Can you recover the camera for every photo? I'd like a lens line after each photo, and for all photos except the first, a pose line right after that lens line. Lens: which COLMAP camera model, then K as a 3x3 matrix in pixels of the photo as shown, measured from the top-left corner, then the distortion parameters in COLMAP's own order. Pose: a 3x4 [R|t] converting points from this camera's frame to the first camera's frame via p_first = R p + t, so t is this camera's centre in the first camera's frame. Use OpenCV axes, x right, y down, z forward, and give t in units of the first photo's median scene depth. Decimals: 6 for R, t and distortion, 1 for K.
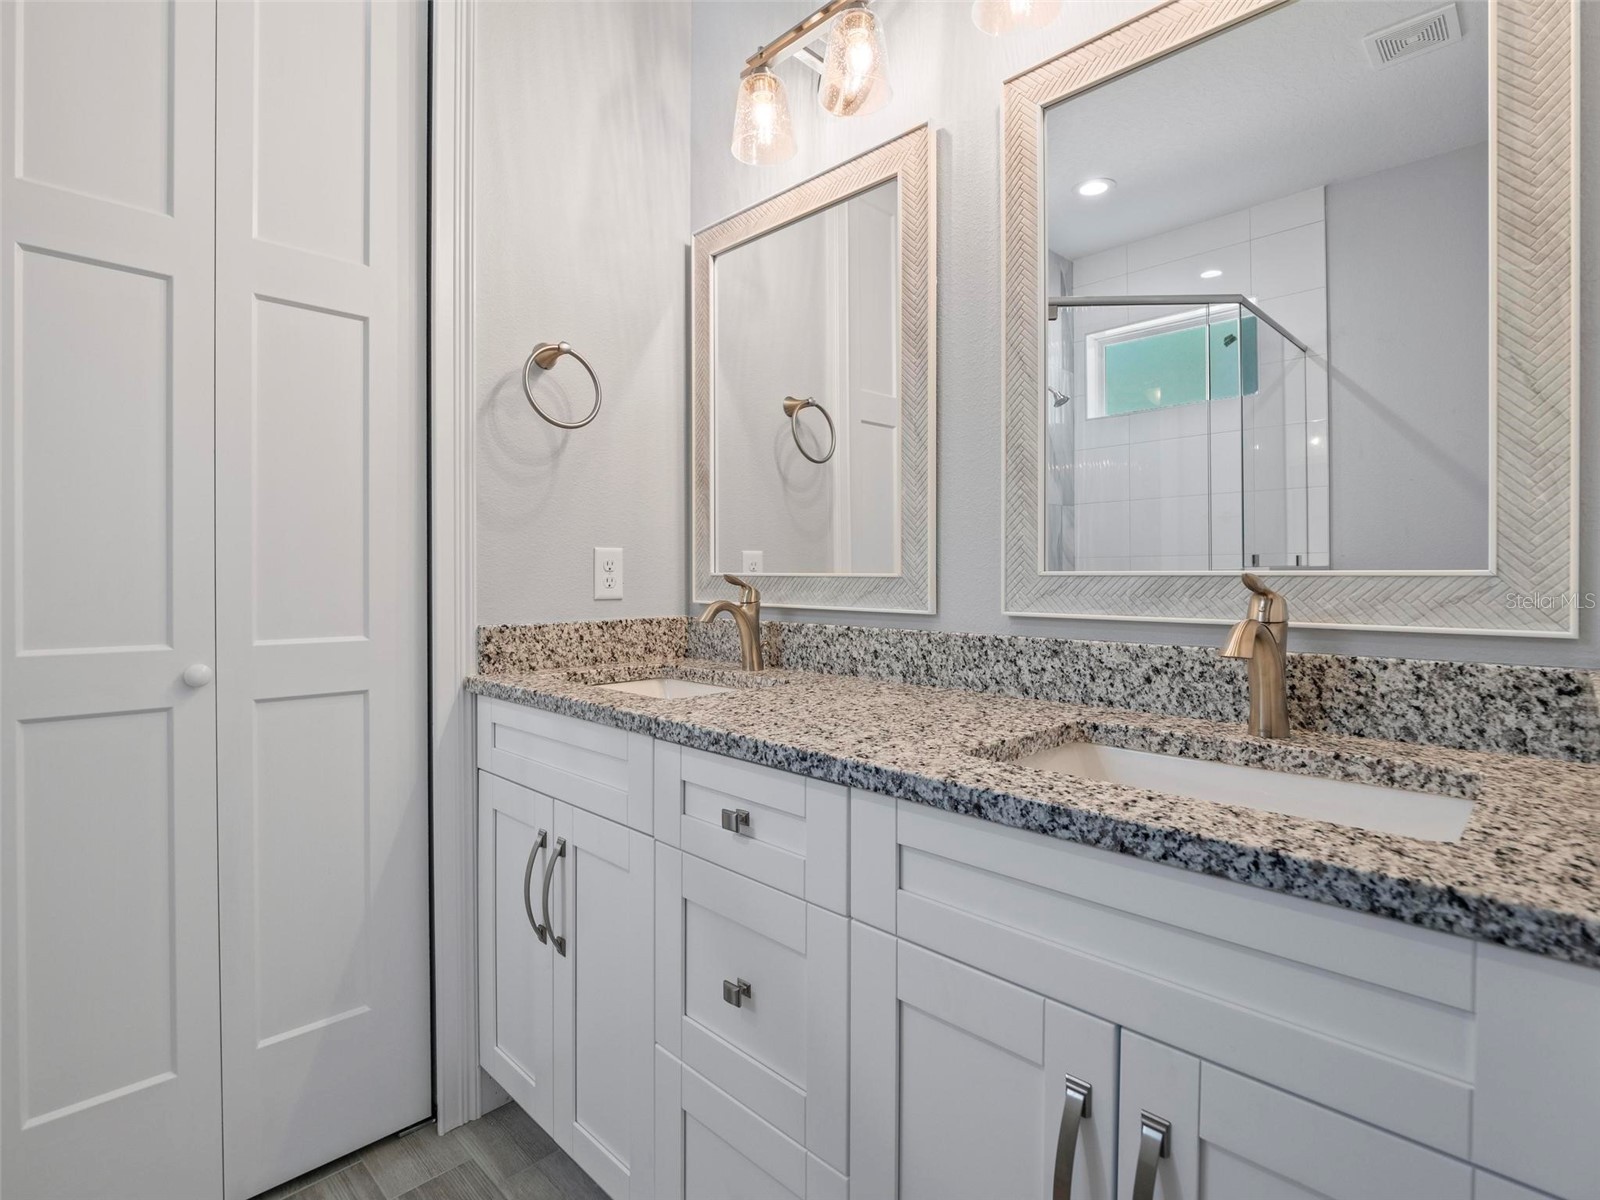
lens RADIAL K [[785.7, 0, 792.5], [0, 785.7, 576.8], [0, 0, 1]] dist [-0.002609, -0.009493]
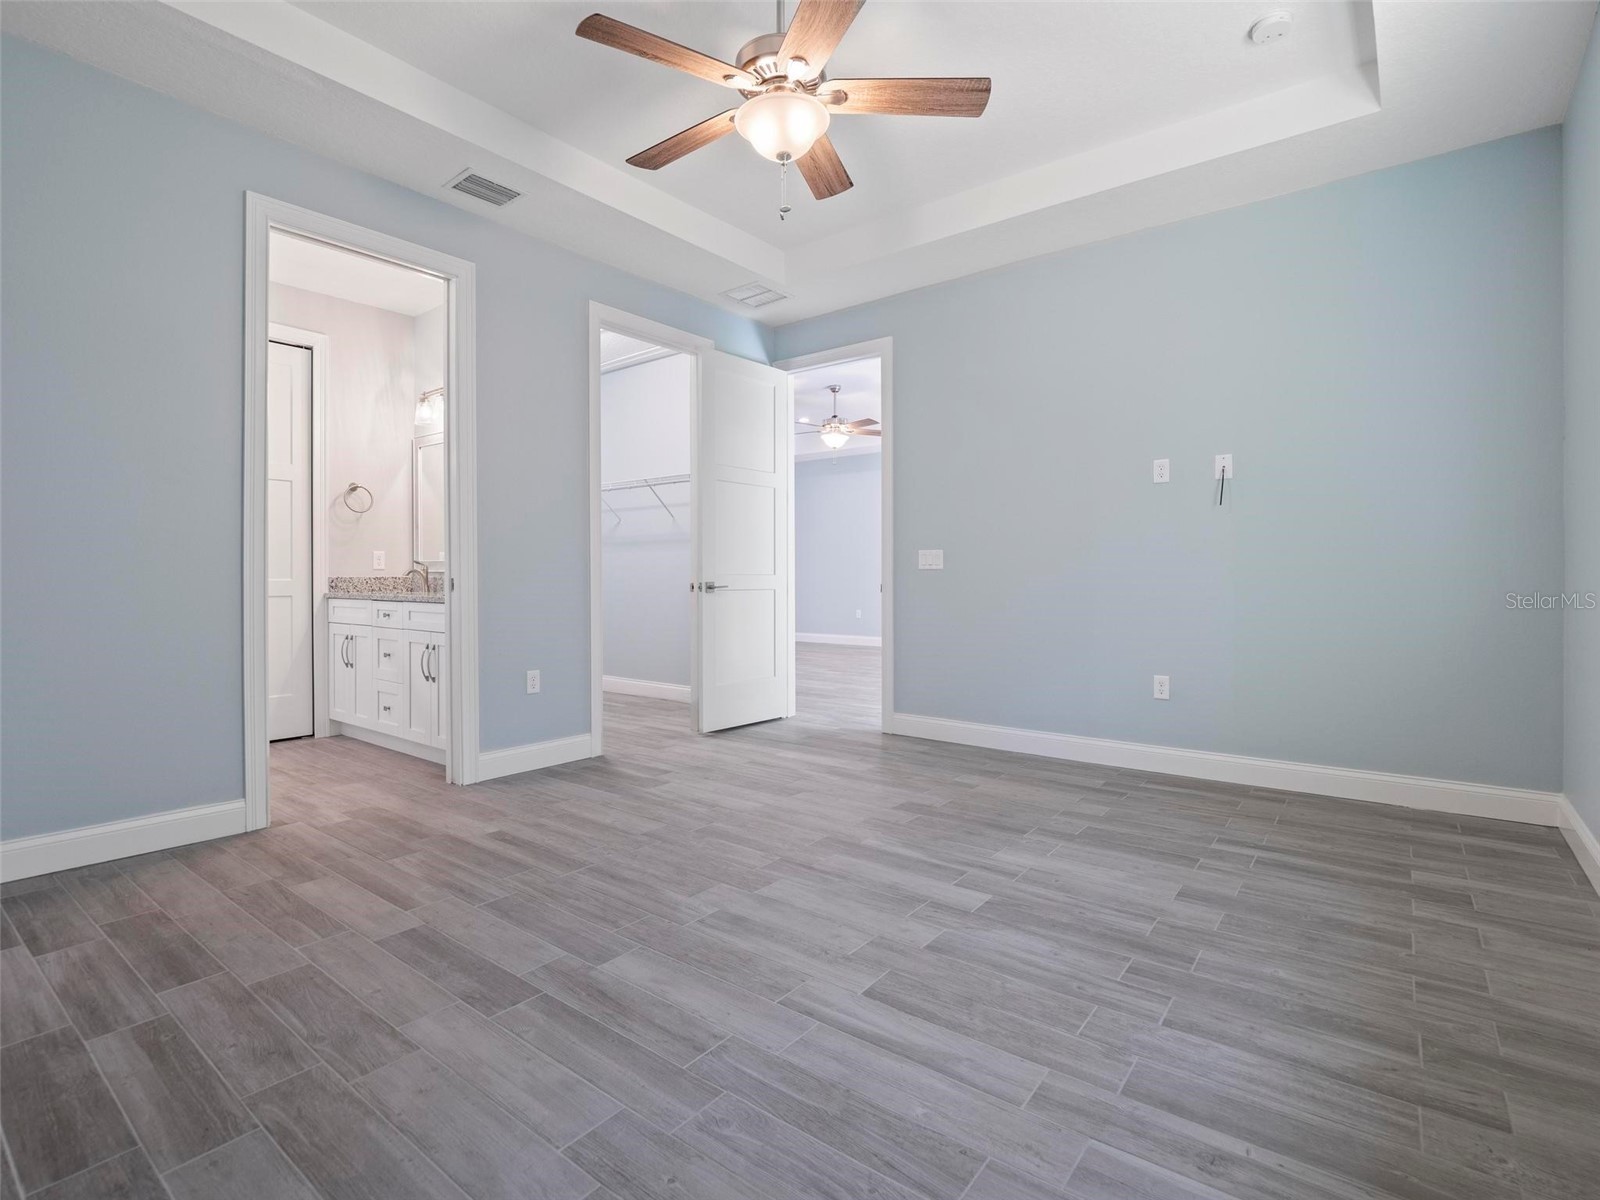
lens RADIAL K [[785.7, 0, 792.5], [0, 785.7, 576.8], [0, 0, 1]] dist [-0.002609, -0.009493]
pose [[0.992691, -0.001187, 0.120675, 1.540185], [0.000627, 0.999989, 0.004673, 0.071195], [-0.120679, -0.004563, 0.992681, -3.388157]]
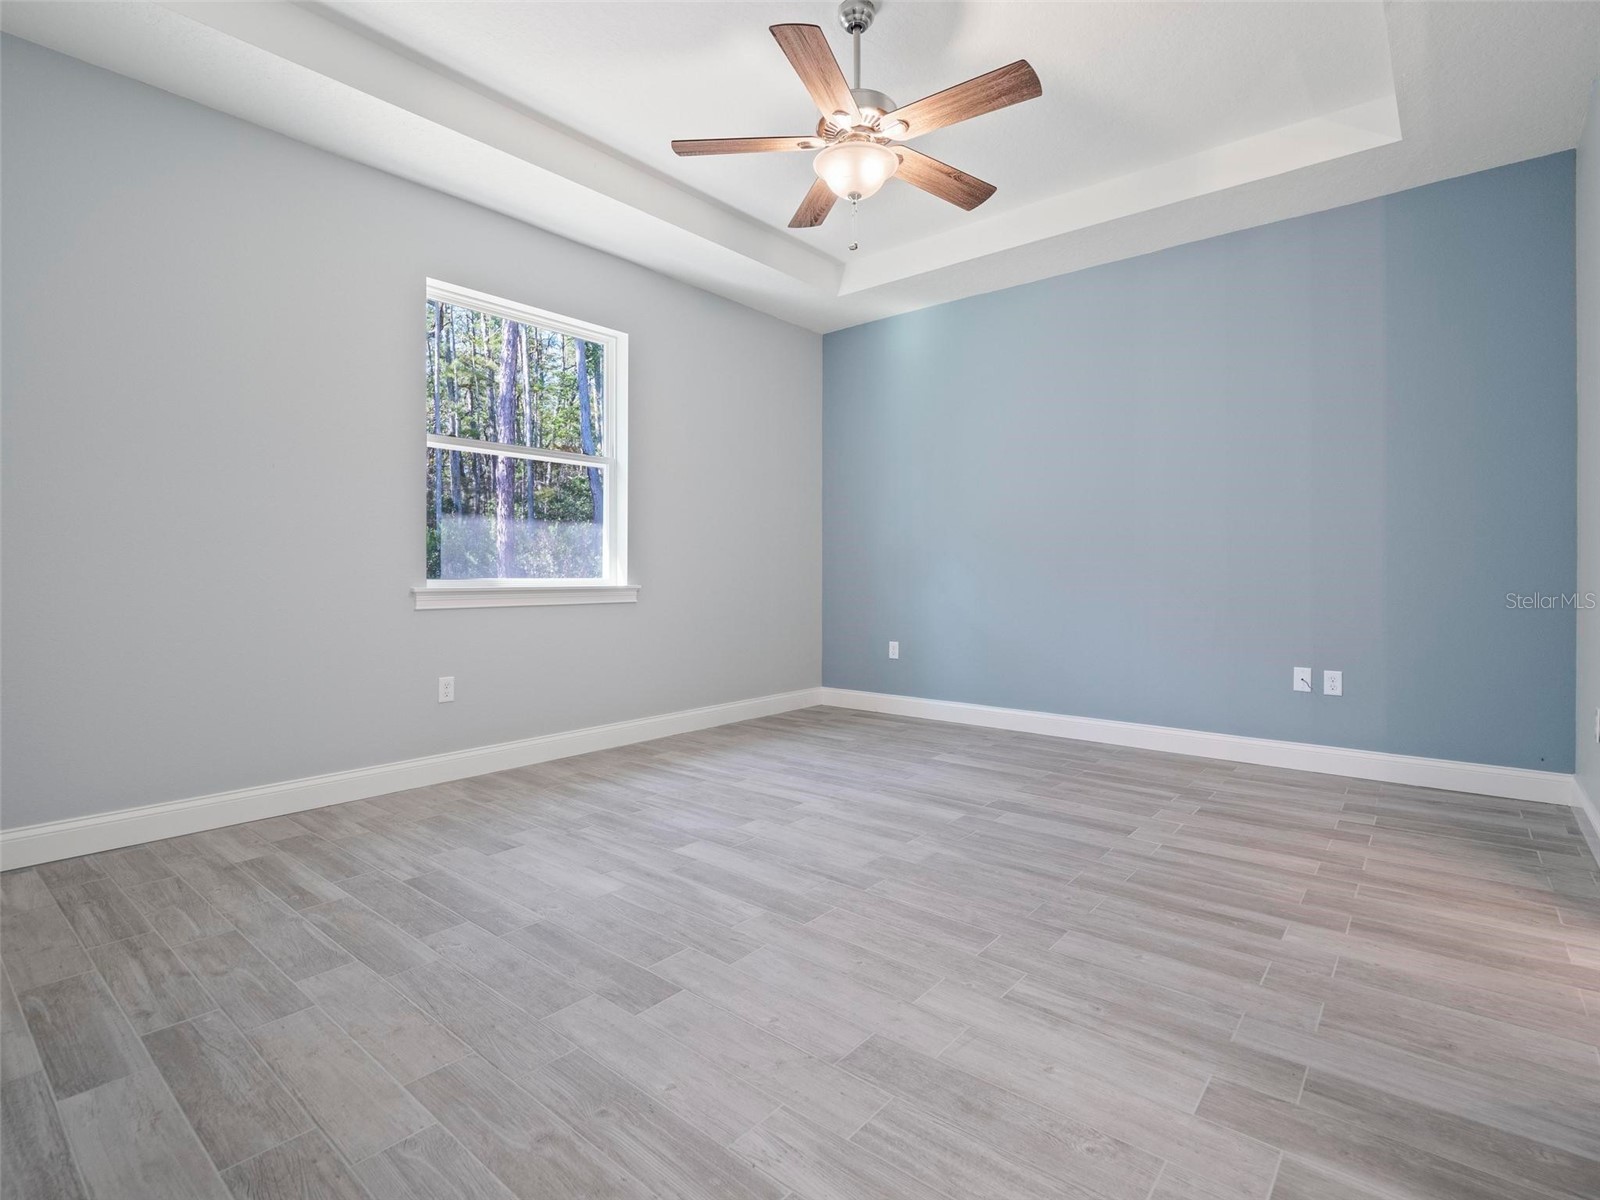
lens RADIAL K [[781.7, 0, 794.1], [0, 781.7, 583.2], [0, 0, 1]] dist [-0.005431, -0.010088]
pose [[-0.996000, 0.000786, -0.089345, 2.224456], [0.000033, 0.999964, 0.008432, 0.098517], [0.089349, 0.008395, -0.995965, 1.461339]]
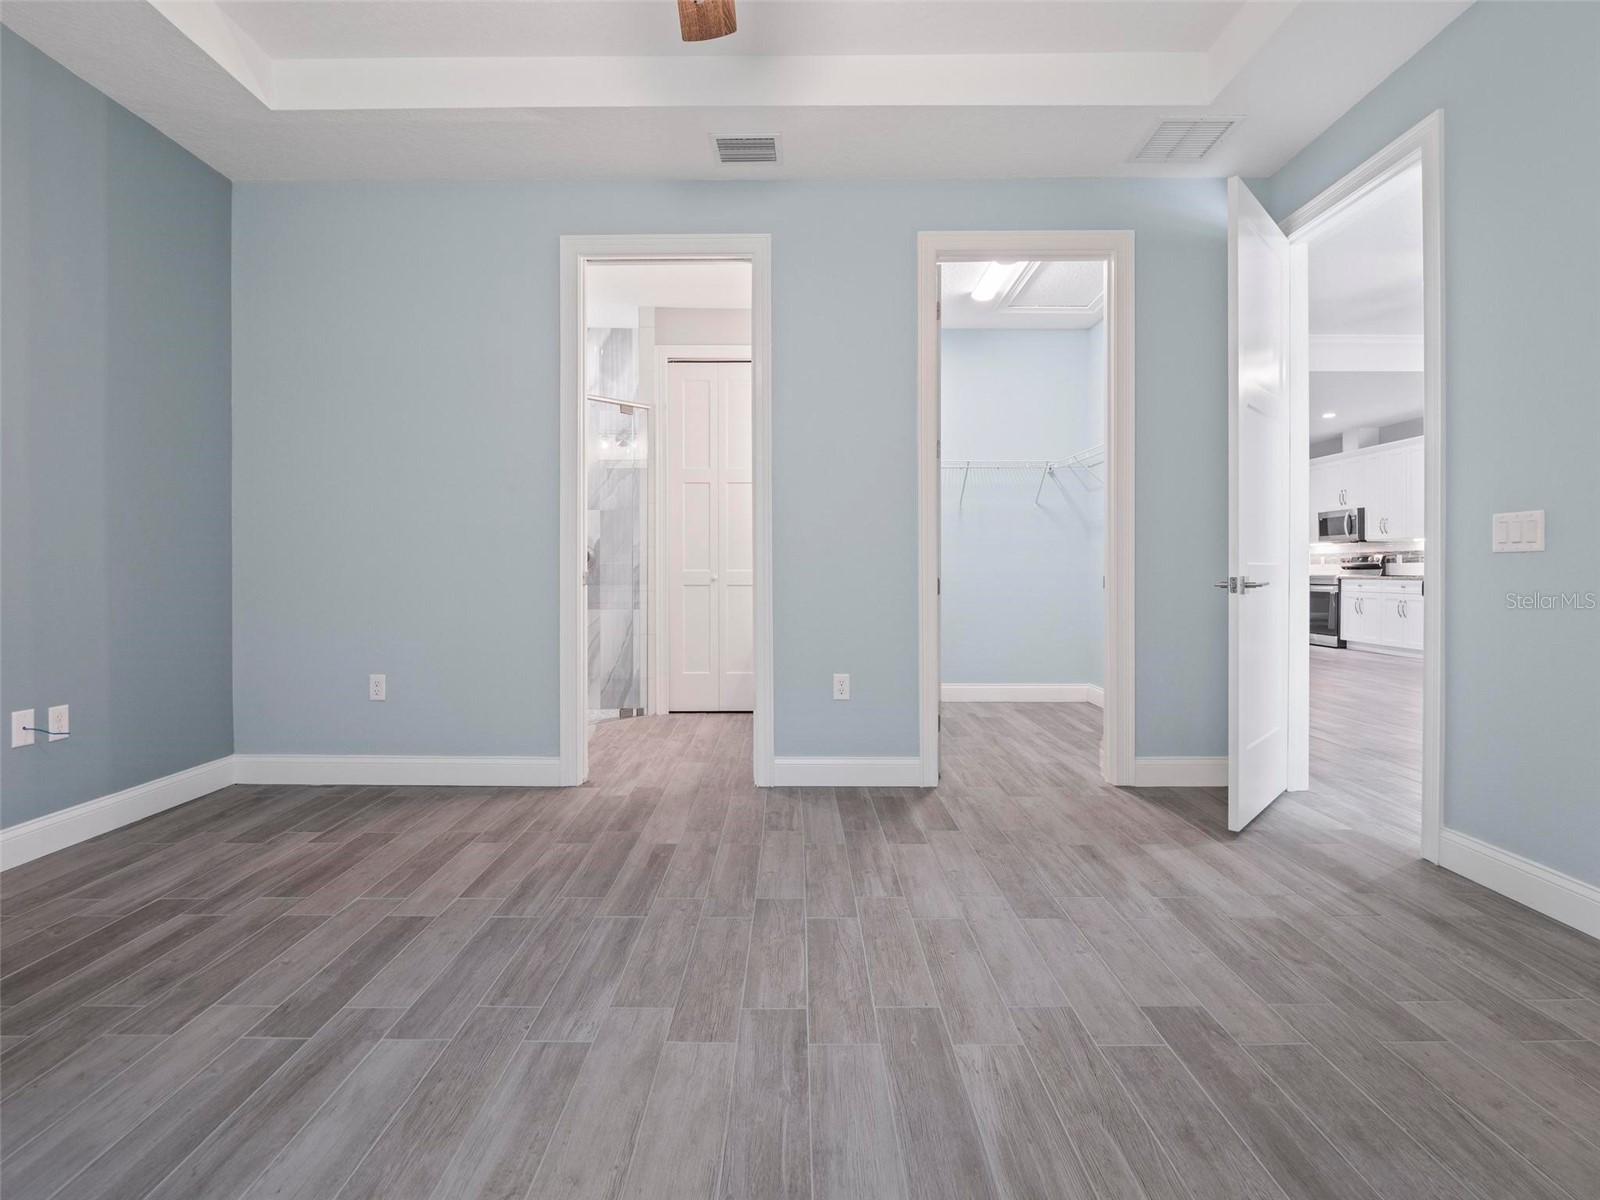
lens RADIAL K [[785.7, 0, 792.5], [0, 785.7, 576.8], [0, 0, 1]] dist [-0.002609, -0.009493]
pose [[0.708878, 0.006102, -0.705304, 2.962821], [0.004086, 0.999910, 0.012757, 0.083183], [0.705319, -0.011925, 0.708790, -1.980220]]
